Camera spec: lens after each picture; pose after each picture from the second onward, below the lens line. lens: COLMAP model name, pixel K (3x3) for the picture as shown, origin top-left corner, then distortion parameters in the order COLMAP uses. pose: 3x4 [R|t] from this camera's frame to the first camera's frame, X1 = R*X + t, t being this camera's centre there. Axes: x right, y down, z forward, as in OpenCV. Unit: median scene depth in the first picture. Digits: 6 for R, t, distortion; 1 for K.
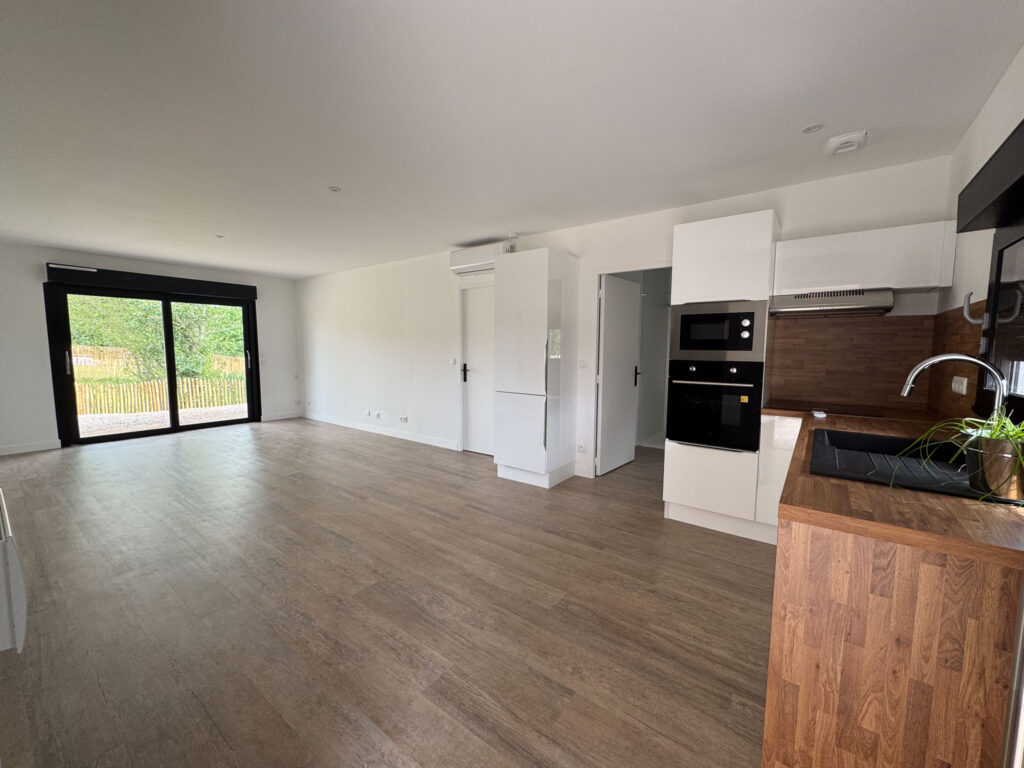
lens RADIAL K [[407.9, 0, 513.0], [0, 407.9, 381.6], [0, 0, 1]] dist [-0.001305, -0.000197]
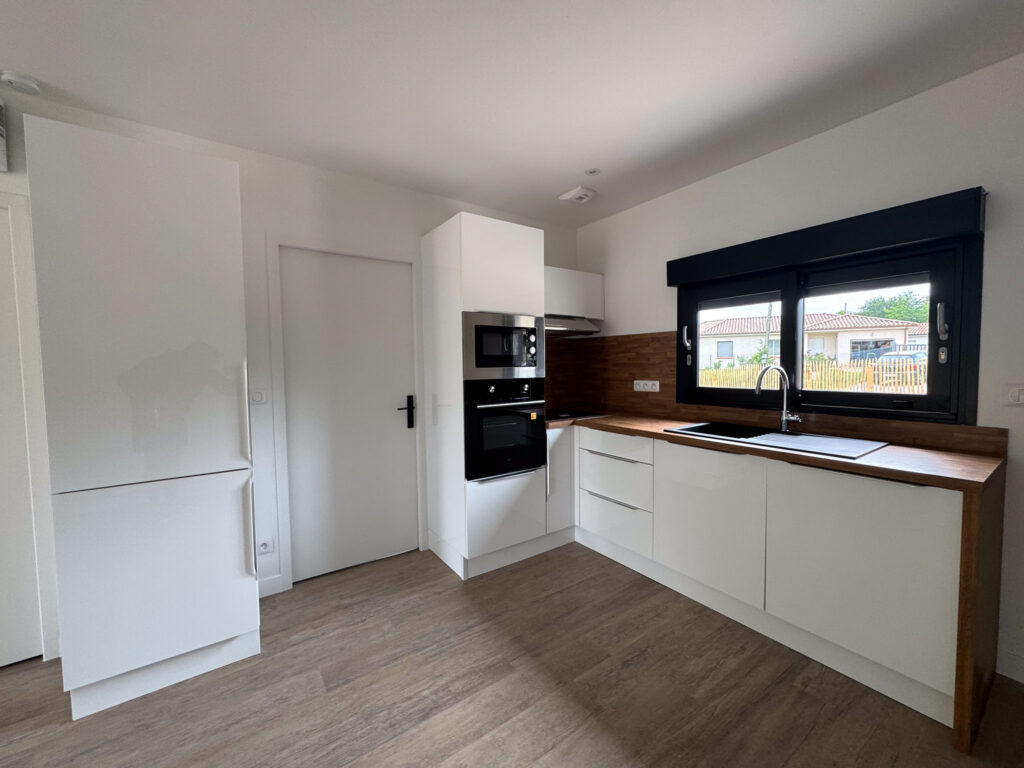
lens RADIAL K [[407.9, 0, 510.1], [0, 407.9, 383.4], [0, 0, 1]] dist [-0.001305, -0.000197]
pose [[0.313764, -0.058141, 0.947719, -0.253531], [0.097708, 0.994802, 0.028681, -0.046239], [-0.944460, 0.083600, 0.317814, 0.499631]]
